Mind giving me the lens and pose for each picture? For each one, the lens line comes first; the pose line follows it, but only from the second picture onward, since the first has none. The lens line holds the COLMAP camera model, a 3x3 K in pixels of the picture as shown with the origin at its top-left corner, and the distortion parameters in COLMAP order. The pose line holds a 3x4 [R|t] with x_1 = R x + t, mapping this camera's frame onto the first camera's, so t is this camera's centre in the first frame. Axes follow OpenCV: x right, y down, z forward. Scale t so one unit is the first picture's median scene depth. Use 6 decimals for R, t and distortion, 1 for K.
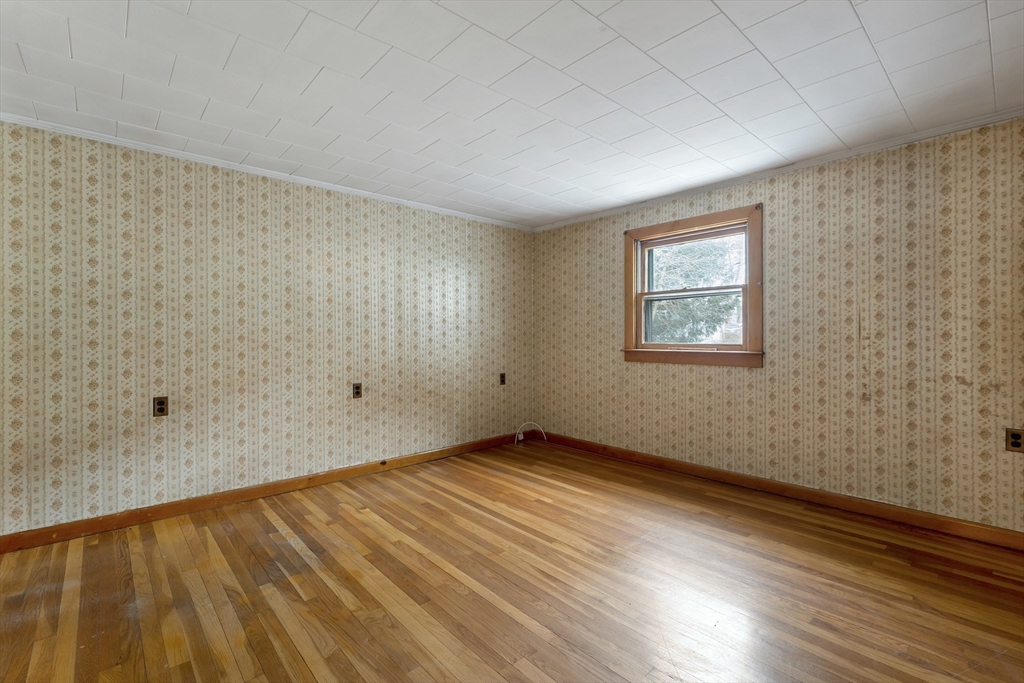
lens RADIAL K [[456.0, 0, 521.7], [0, 456.0, 333.2], [0, 0, 1]] dist [-0.000848, -0.000228]
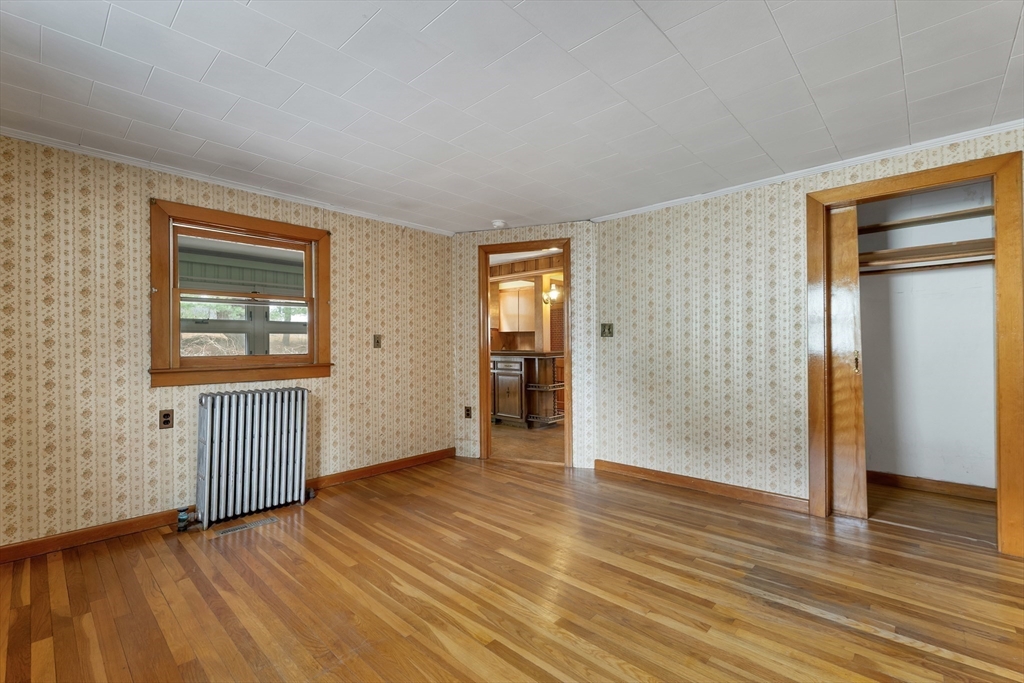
lens RADIAL K [[456.0, 0, 516.0], [0, 456.0, 339.2], [0, 0, 1]] dist [-0.000848, -0.000228]
pose [[-0.997749, 0.014003, -0.065580, 0.078139], [0.015108, 0.999751, -0.016394, 0.001361], [0.065335, -0.017348, -0.997713, 1.923302]]
